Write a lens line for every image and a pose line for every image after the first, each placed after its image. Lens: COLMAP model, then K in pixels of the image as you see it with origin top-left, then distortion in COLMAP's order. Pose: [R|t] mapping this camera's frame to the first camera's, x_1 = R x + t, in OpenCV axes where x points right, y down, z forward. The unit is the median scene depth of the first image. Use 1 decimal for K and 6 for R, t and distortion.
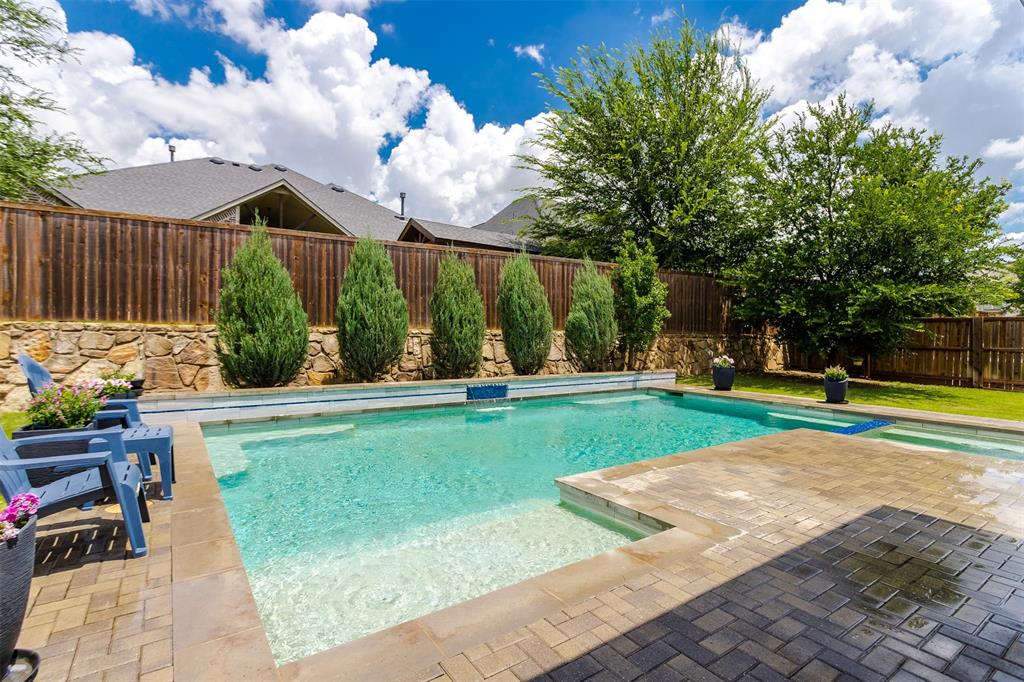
lens RADIAL K [[492.8, 0, 511.2], [0, 492.8, 338.4], [0, 0, 1]] dist [0.002574, 0.000809]
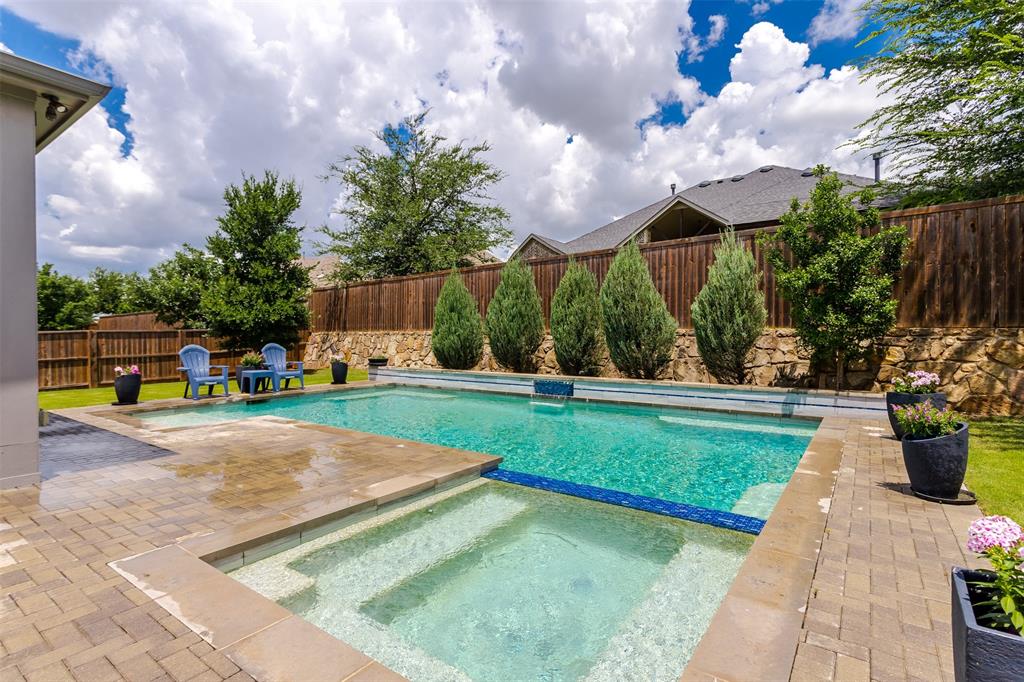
lens RADIAL K [[492.8, 0, 511.2], [0, 492.8, 338.4], [0, 0, 1]] dist [0.002574, 0.000809]
pose [[0.328930, -0.005035, -0.944341, 0.969119], [-0.000010, 0.999986, -0.005335, 0.007020], [0.944354, 0.001765, 0.328925, 0.592820]]
